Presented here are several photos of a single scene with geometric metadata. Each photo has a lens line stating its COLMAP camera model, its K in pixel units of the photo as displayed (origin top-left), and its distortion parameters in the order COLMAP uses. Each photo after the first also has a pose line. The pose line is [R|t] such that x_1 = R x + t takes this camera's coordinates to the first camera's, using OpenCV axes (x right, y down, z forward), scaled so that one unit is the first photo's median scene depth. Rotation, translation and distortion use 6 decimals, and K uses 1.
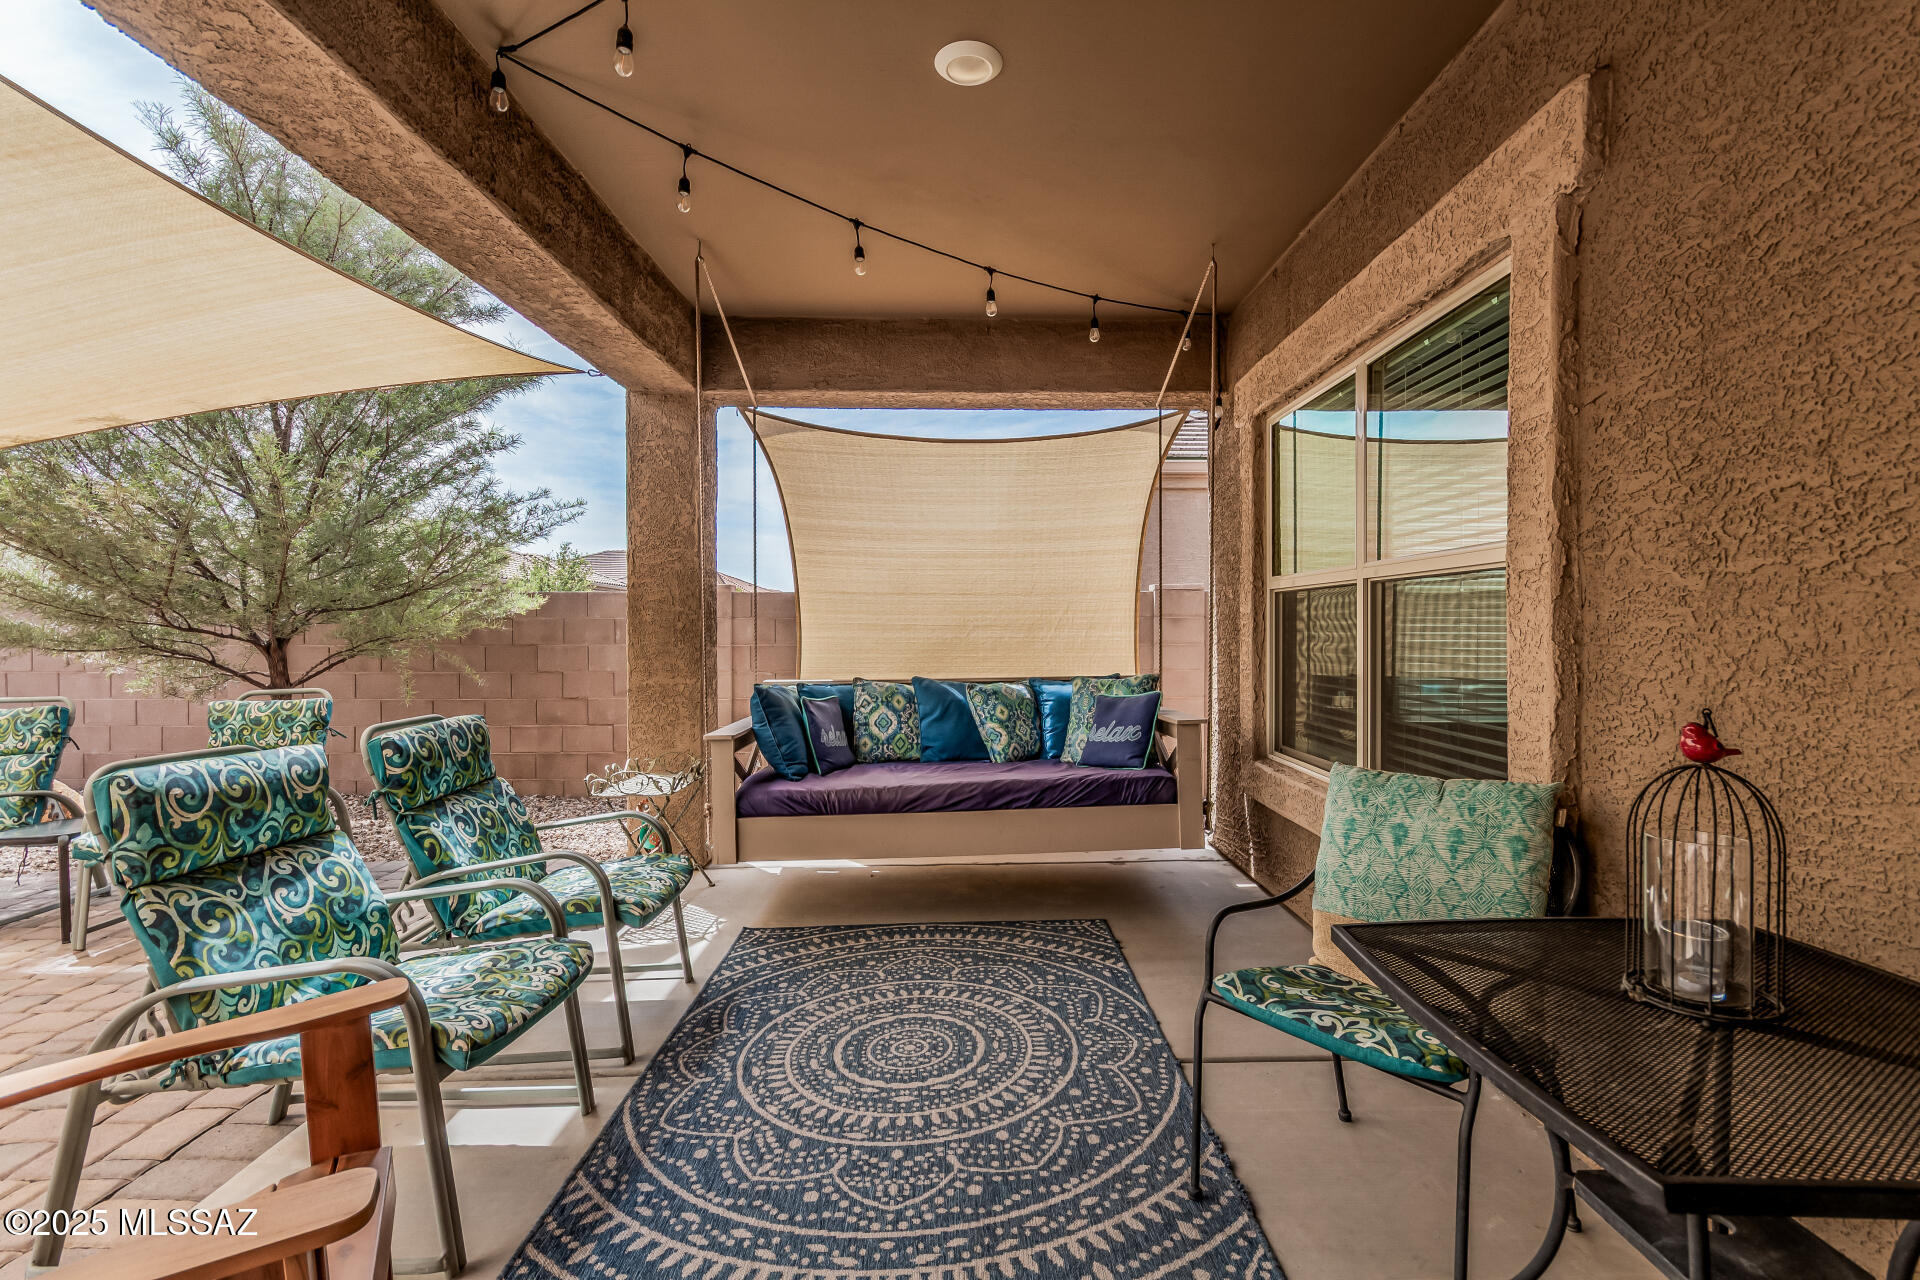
lens RADIAL K [[895.6, 0, 969.6], [0, 895.6, 633.5], [0, 0, 1]] dist [0.001349, 0.001334]
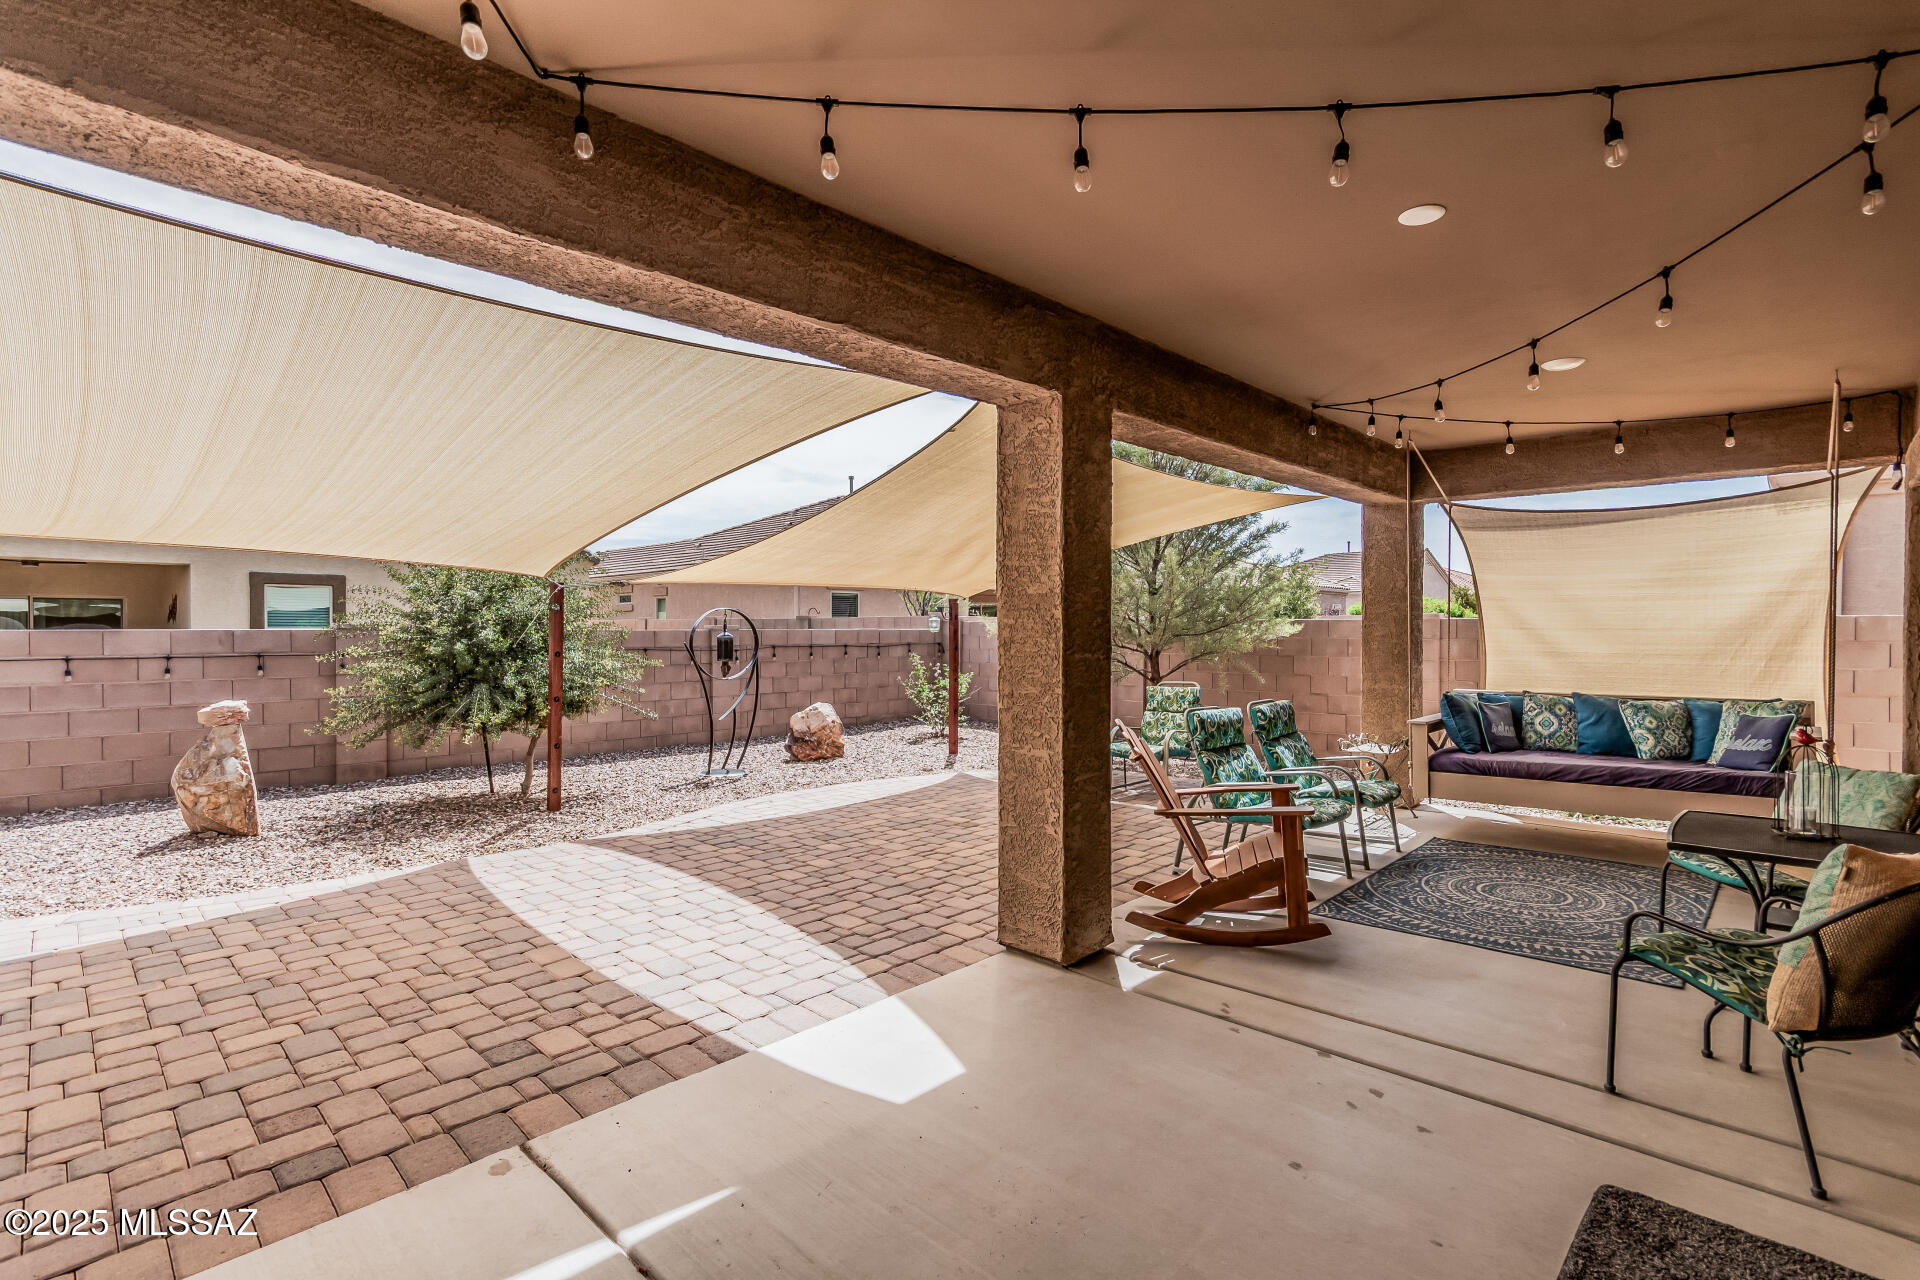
lens RADIAL K [[895.6, 0, 966.4], [0, 895.6, 631.9], [0, 0, 1]] dist [0.001349, 0.001334]
pose [[0.722407, 0.004473, -0.691454, 0.241485], [-0.003400, 0.999990, 0.002917, -0.050542], [0.691460, 0.000243, 0.722415, -0.720298]]
